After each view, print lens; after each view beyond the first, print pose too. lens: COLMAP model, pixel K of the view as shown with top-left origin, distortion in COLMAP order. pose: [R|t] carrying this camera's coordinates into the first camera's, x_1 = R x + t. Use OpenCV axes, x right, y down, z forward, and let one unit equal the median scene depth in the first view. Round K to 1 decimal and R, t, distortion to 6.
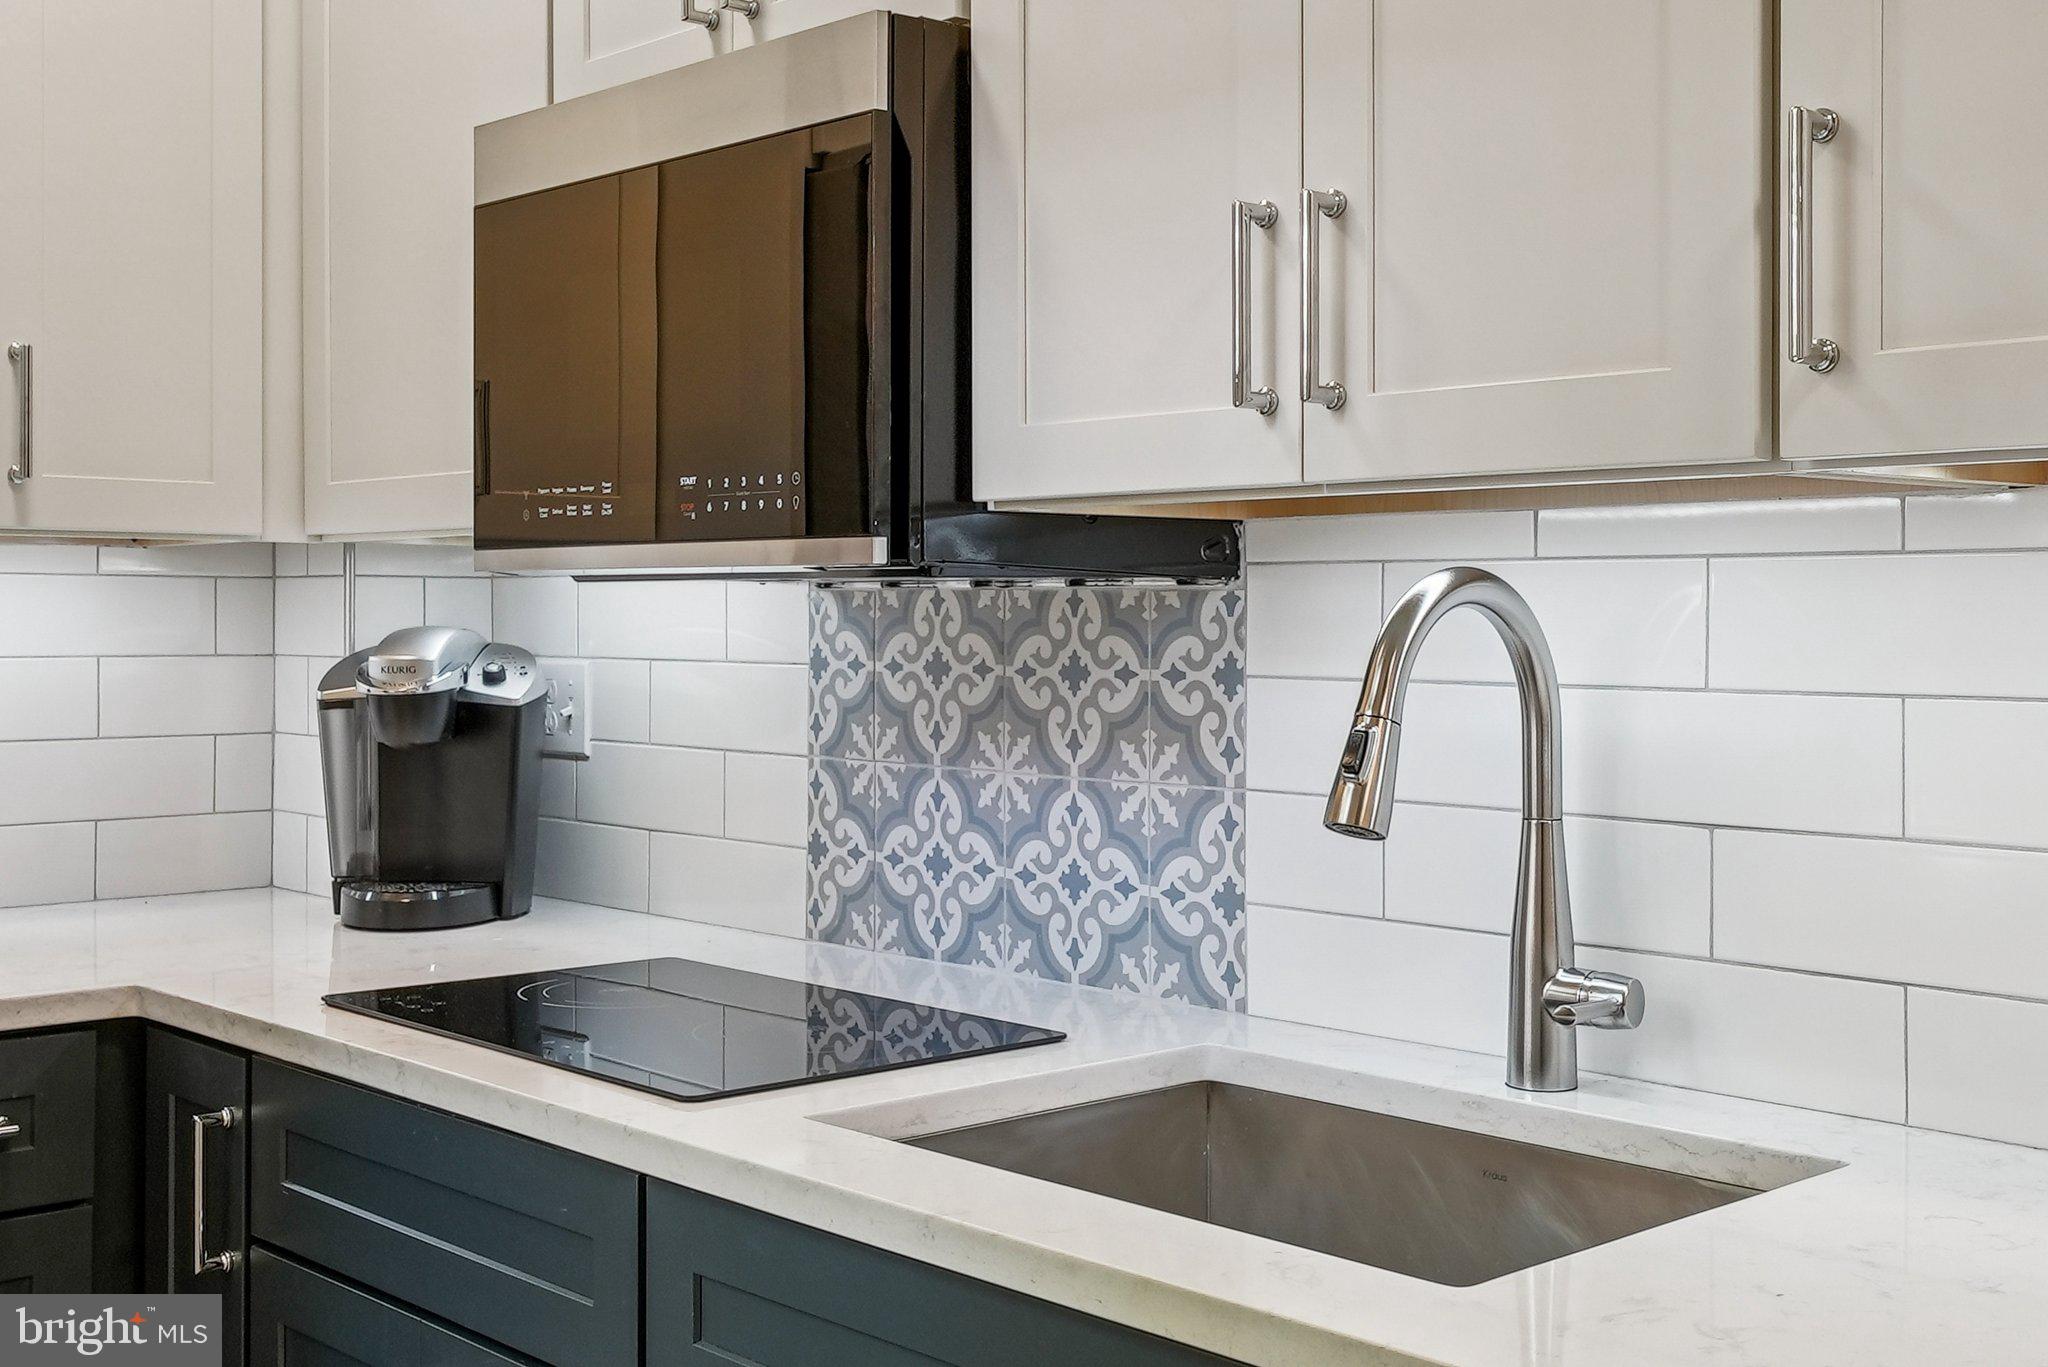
lens RADIAL K [[2364.5, 0, 1024.0], [0, 2364.5, 683.5], [0, 0, 1]] dist [-0.004506, -0.000912]
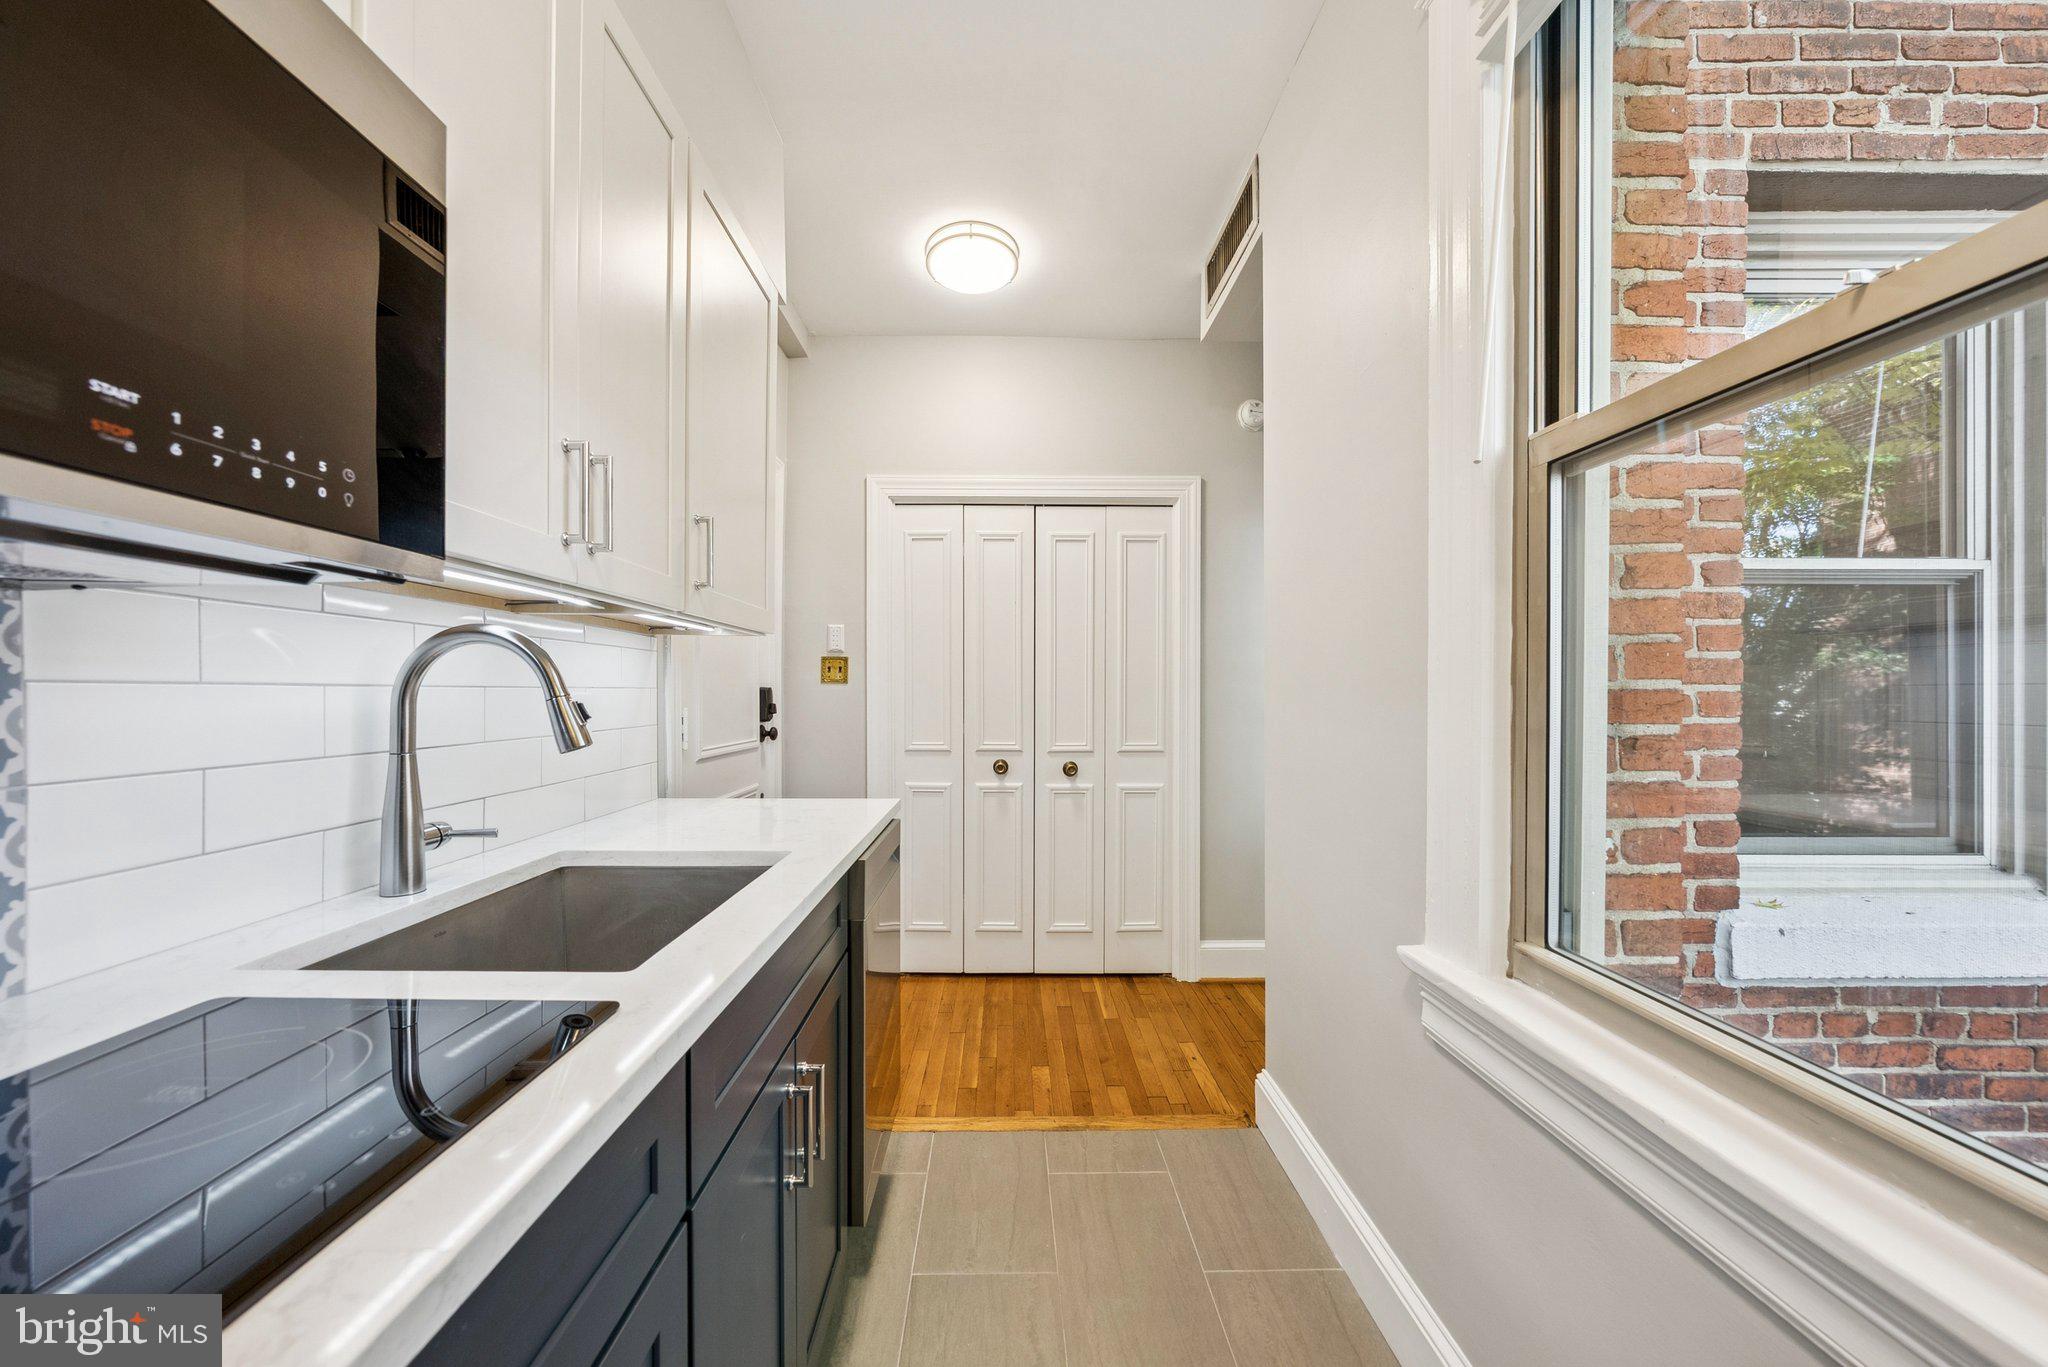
lens RADIAL K [[701.6, 0, 1024.0], [0, 701.6, 683.5], [0, 0, 1]] dist [0.000640, 0.000023]
pose [[-0.730421, 0.008067, 0.682949, -0.482786], [0.016377, 0.999850, 0.005706, 0.004185], [-0.682800, 0.015353, -0.730444, 0.971219]]
